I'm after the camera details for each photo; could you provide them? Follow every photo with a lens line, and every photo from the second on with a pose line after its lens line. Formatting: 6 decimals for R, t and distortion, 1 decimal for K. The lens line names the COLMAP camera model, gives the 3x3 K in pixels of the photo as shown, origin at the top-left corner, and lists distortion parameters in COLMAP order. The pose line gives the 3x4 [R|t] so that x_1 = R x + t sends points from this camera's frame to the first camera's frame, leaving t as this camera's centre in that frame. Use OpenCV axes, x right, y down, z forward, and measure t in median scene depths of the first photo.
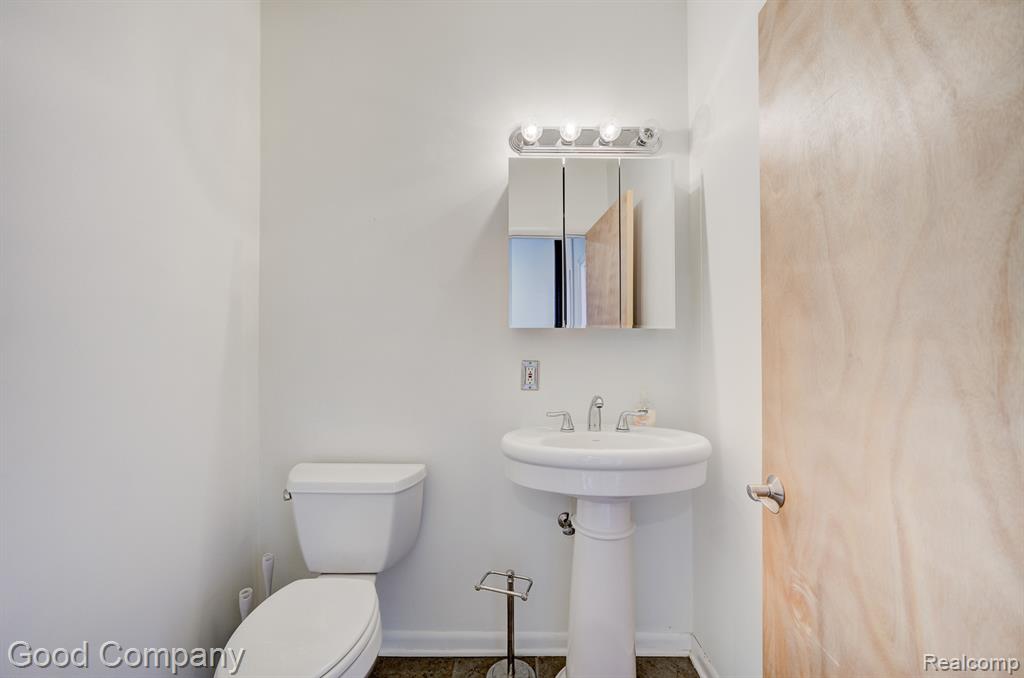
lens RADIAL K [[432.8, 0, 514.5], [0, 432.8, 343.0], [0, 0, 1]] dist [-0.031699, 0.017970]
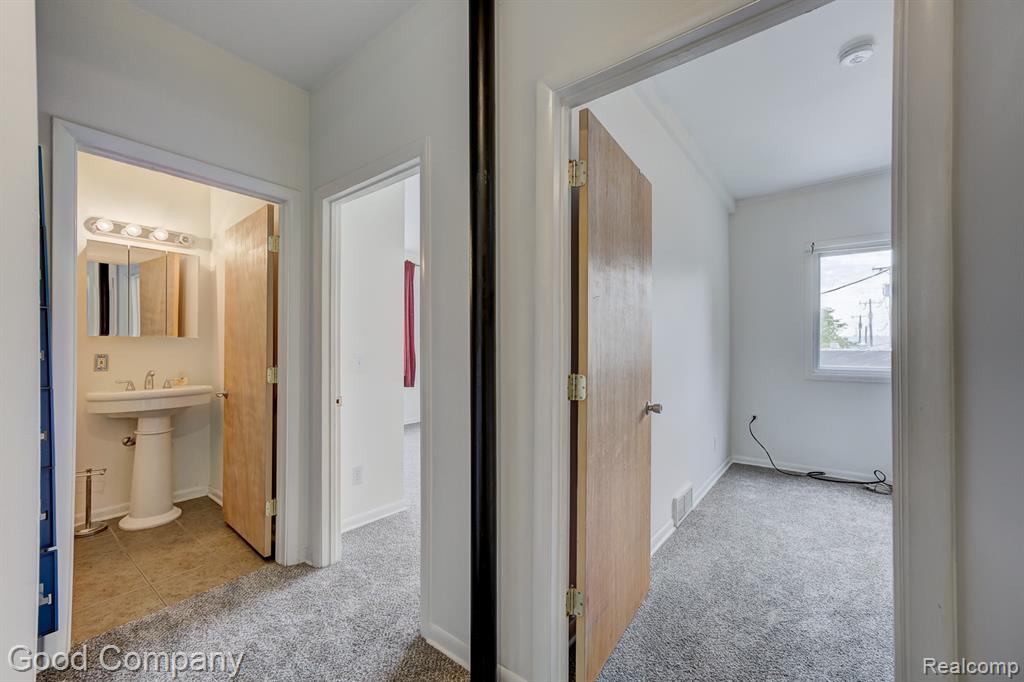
lens RADIAL K [[411.1, 0, 508.2], [0, 411.1, 345.7], [0, 0, 1]] dist [-0.003342, 0.000120]
pose [[0.613463, 0.007472, 0.789688, -0.268803], [0.008891, 0.999827, -0.016367, 0.049603], [-0.789674, 0.017062, 0.613290, -1.345555]]
